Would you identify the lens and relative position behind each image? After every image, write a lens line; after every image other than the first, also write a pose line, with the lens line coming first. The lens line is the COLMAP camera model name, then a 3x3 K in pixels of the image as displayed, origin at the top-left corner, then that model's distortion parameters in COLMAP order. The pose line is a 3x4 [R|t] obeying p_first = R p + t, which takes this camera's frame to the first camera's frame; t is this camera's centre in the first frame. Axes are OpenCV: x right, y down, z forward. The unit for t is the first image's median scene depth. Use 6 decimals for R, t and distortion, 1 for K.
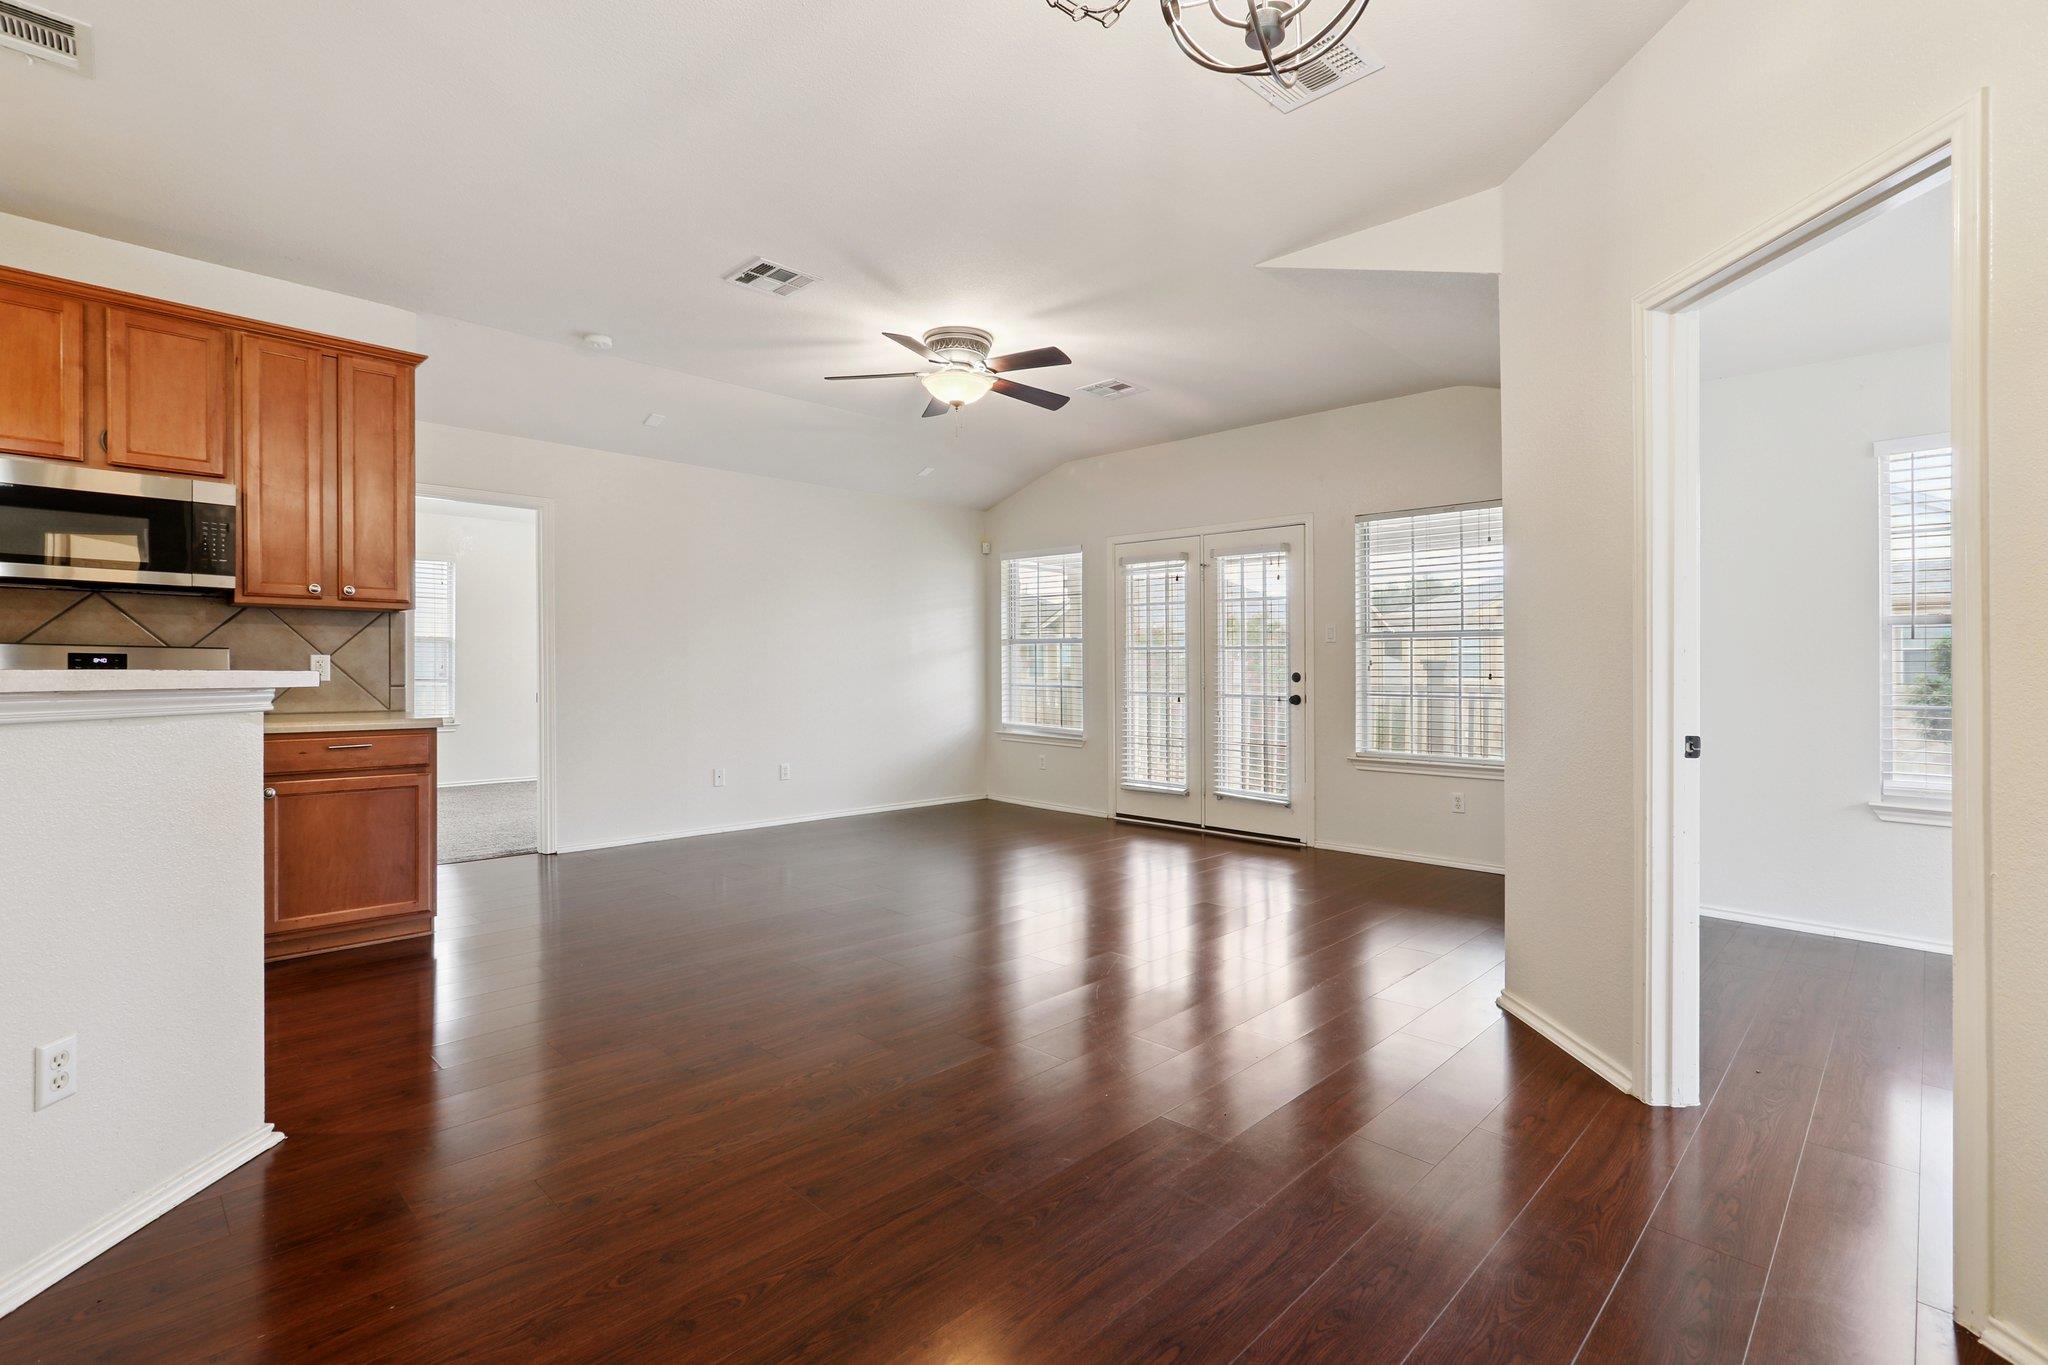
lens RADIAL K [[949.2, 0, 1023.2], [0, 949.2, 658.4], [0, 0, 1]] dist [0.000049, 0.000315]
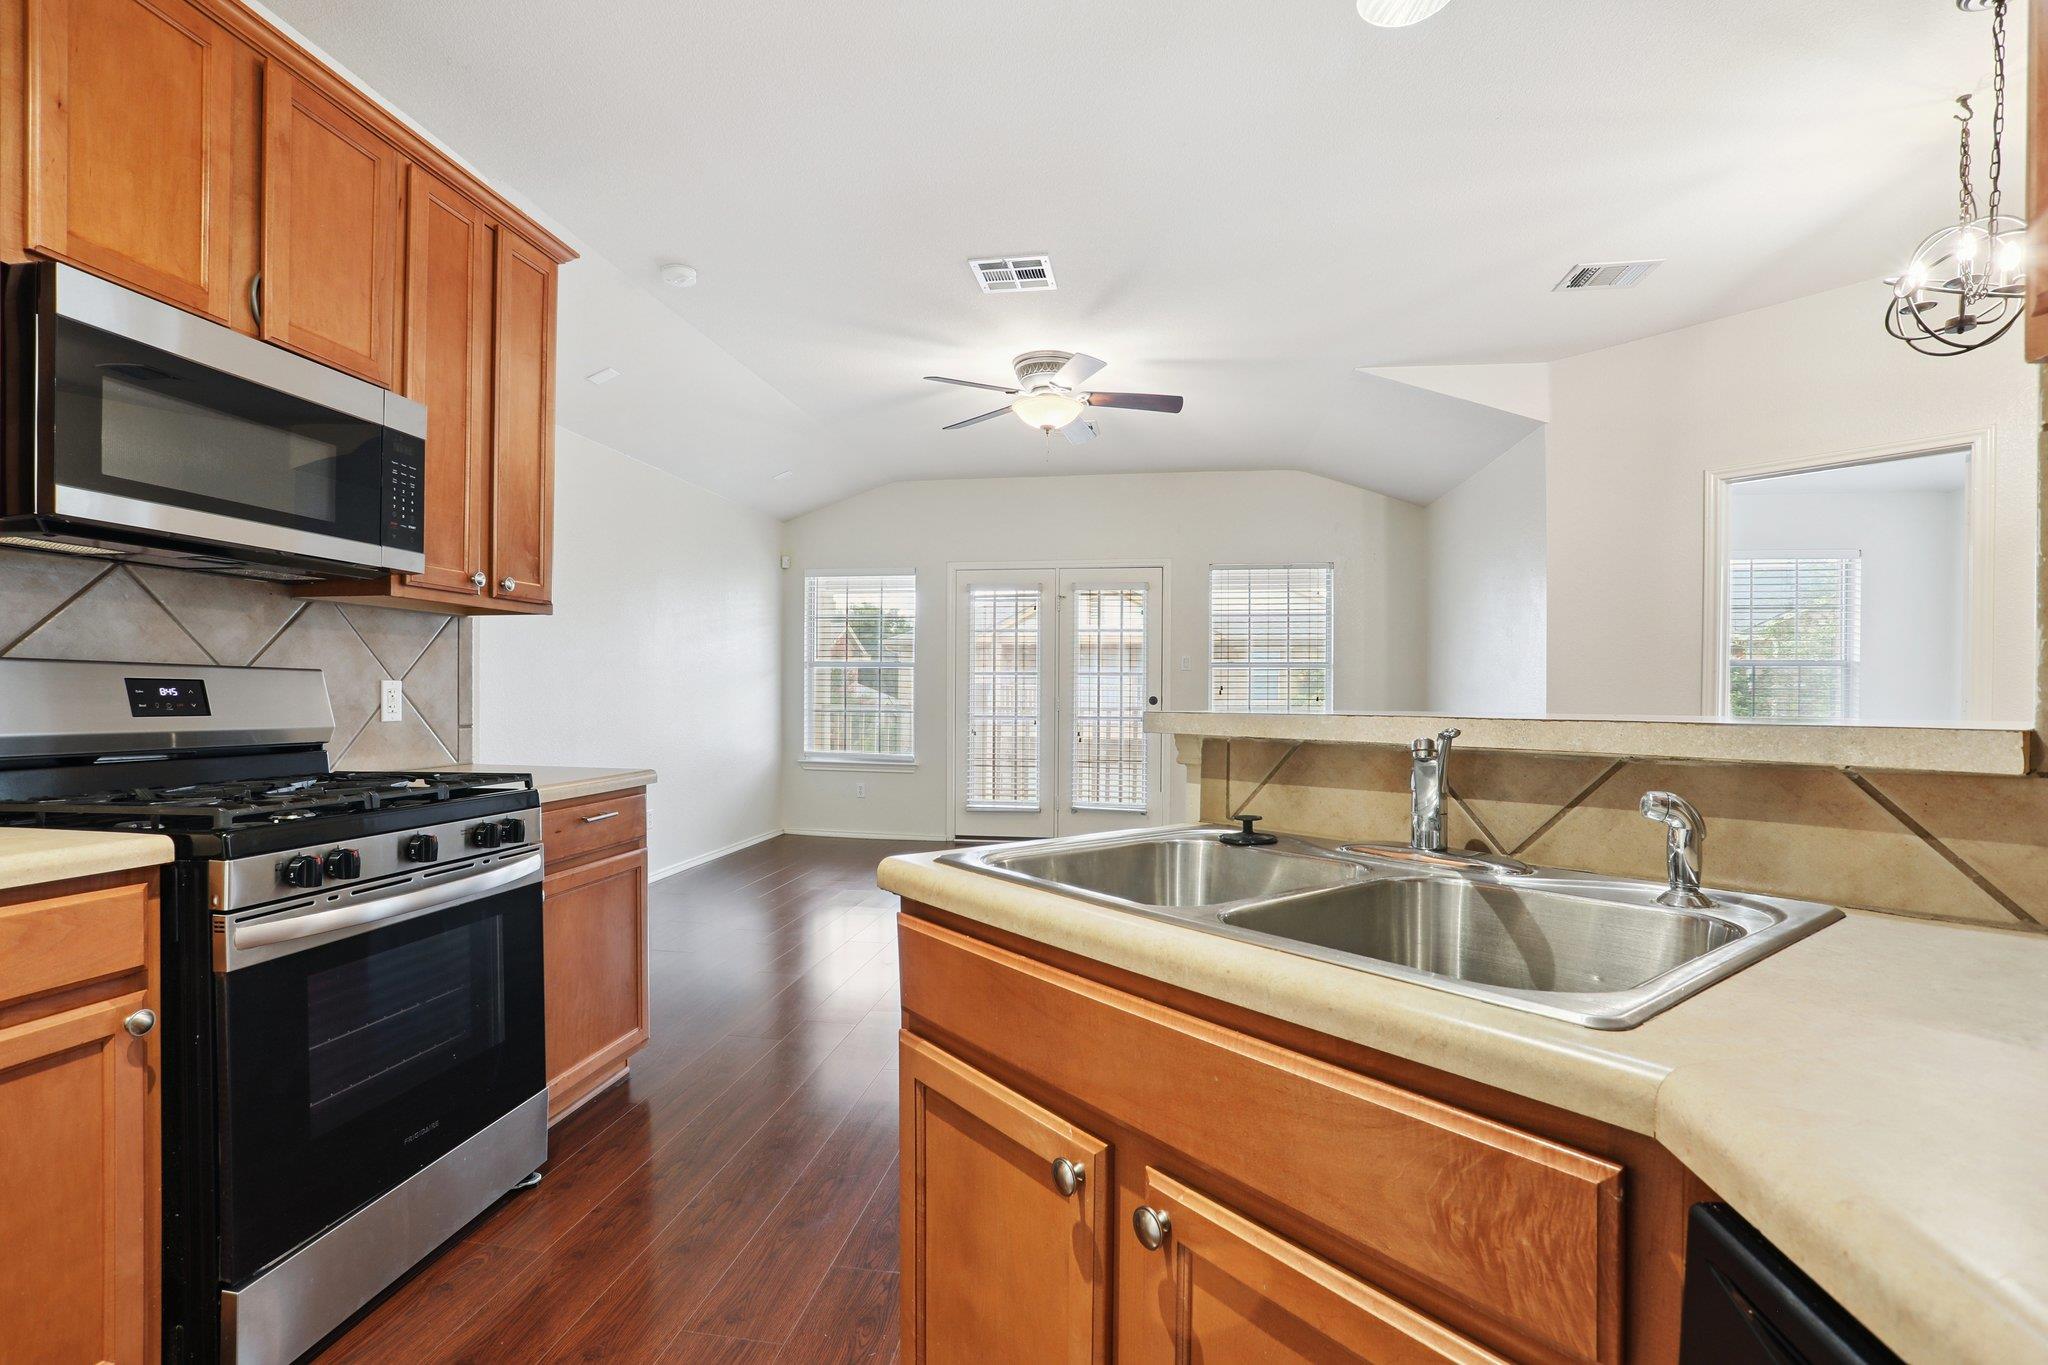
lens RADIAL K [[938.2, 0, 1004.4], [0, 938.2, 682.8], [0, 0, 1]] dist [-0.081866, 0.036630]
pose [[0.819703, 0.002624, 0.572783, -0.475883], [-0.005520, 0.999979, 0.003318, -0.004018], [-0.572763, -0.005882, 0.819700, 0.166307]]
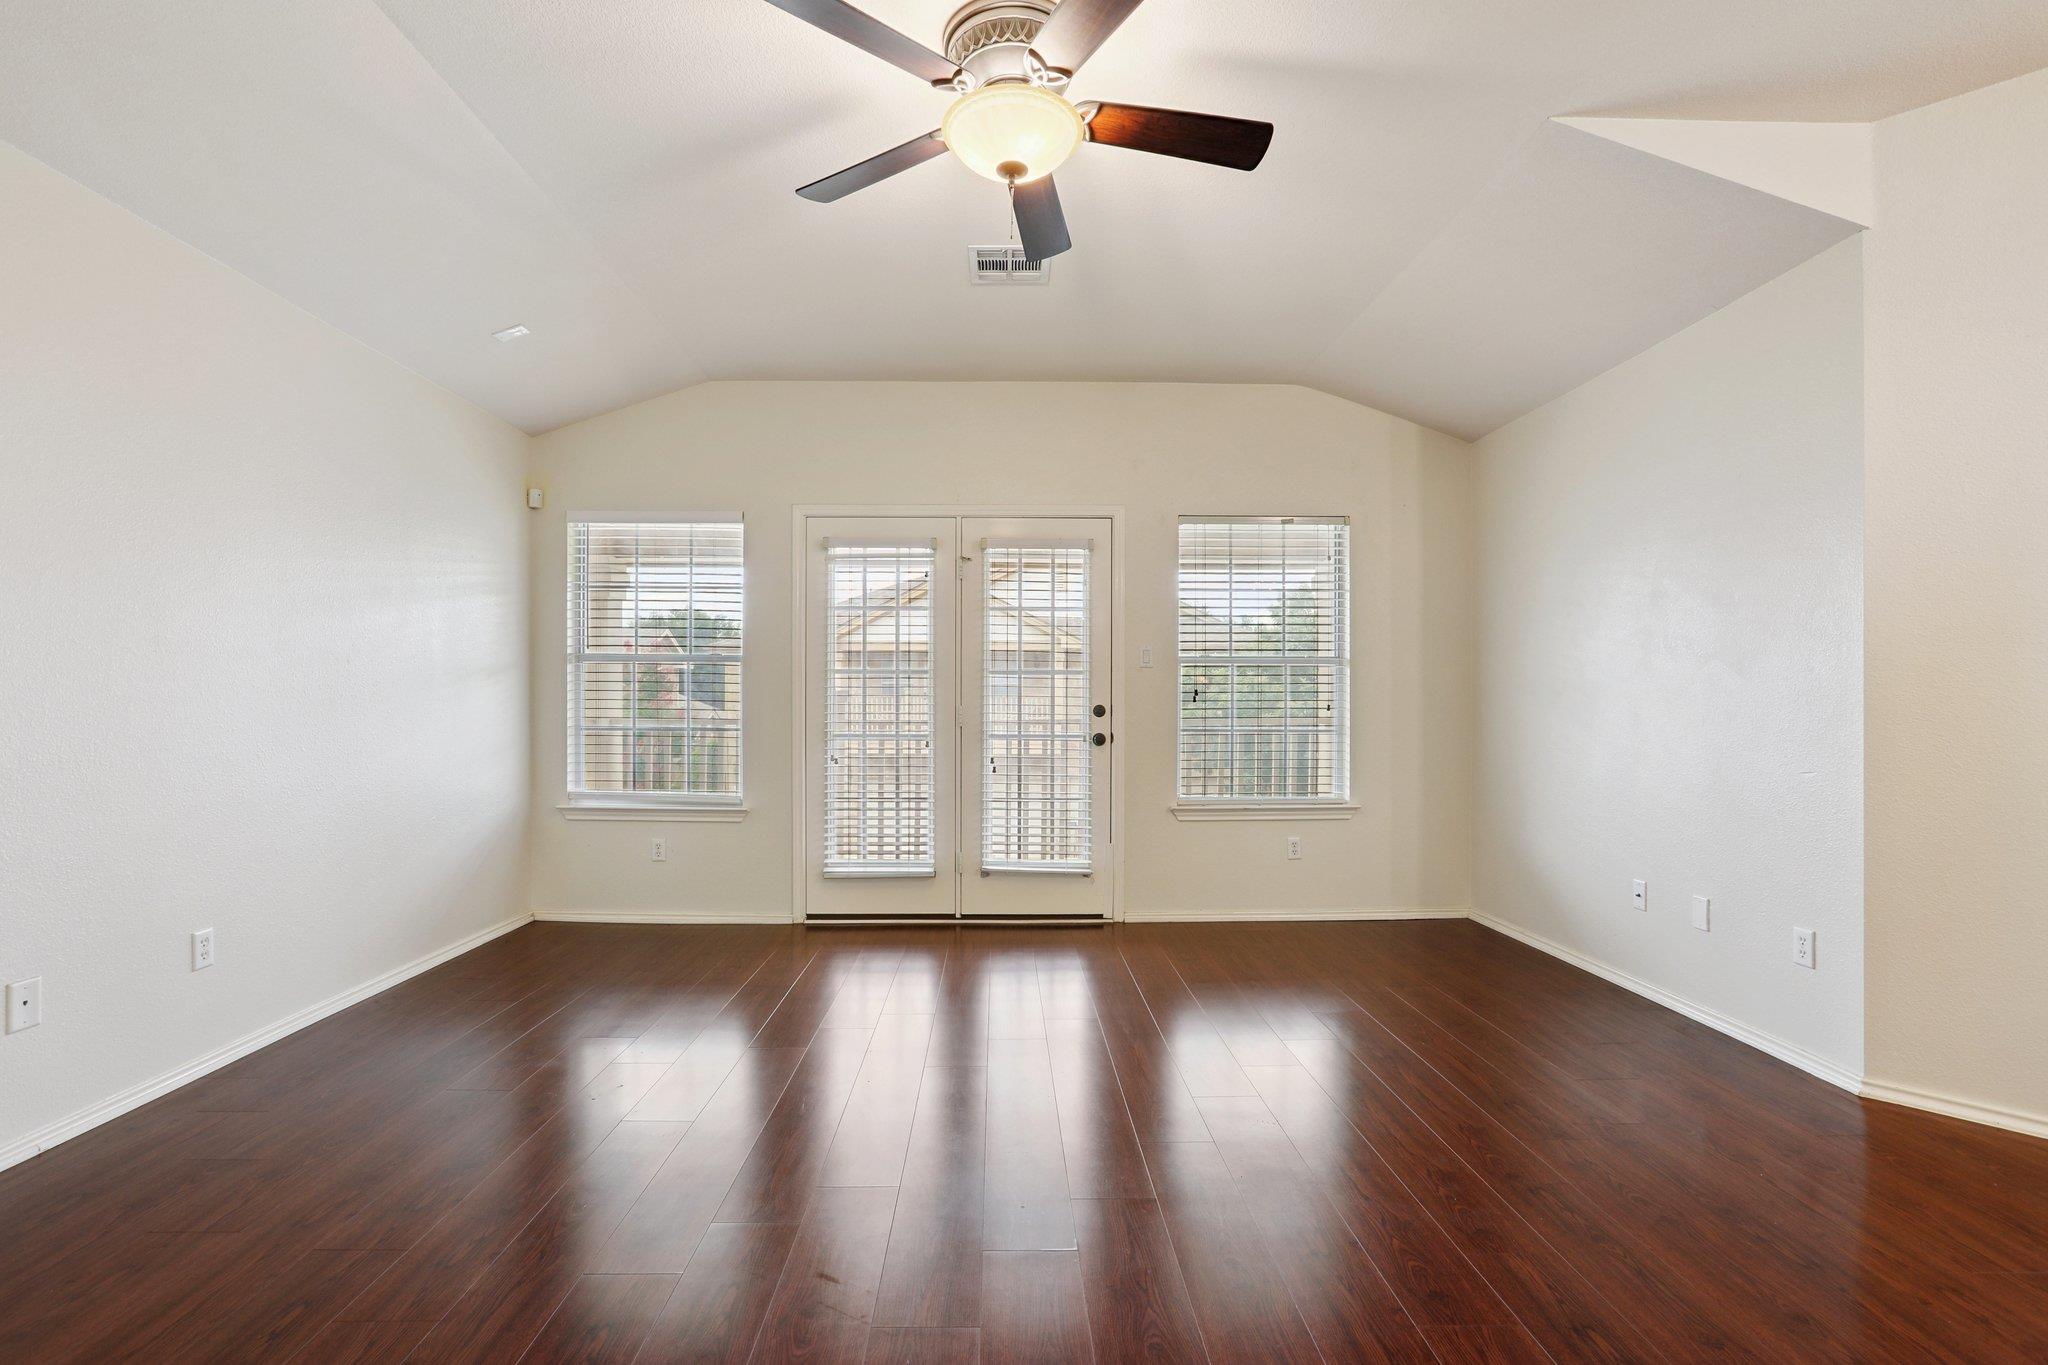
lens RADIAL K [[980.5, 0, 1001.3], [0, 980.5, 694.3], [0, 0, 1]] dist [0.002475, 0.000350]
pose [[0.716443, 0.000486, 0.697645, -0.319629], [-0.004085, 0.999986, 0.003499, 0.003375], [-0.697634, -0.005356, 0.716435, 0.443591]]
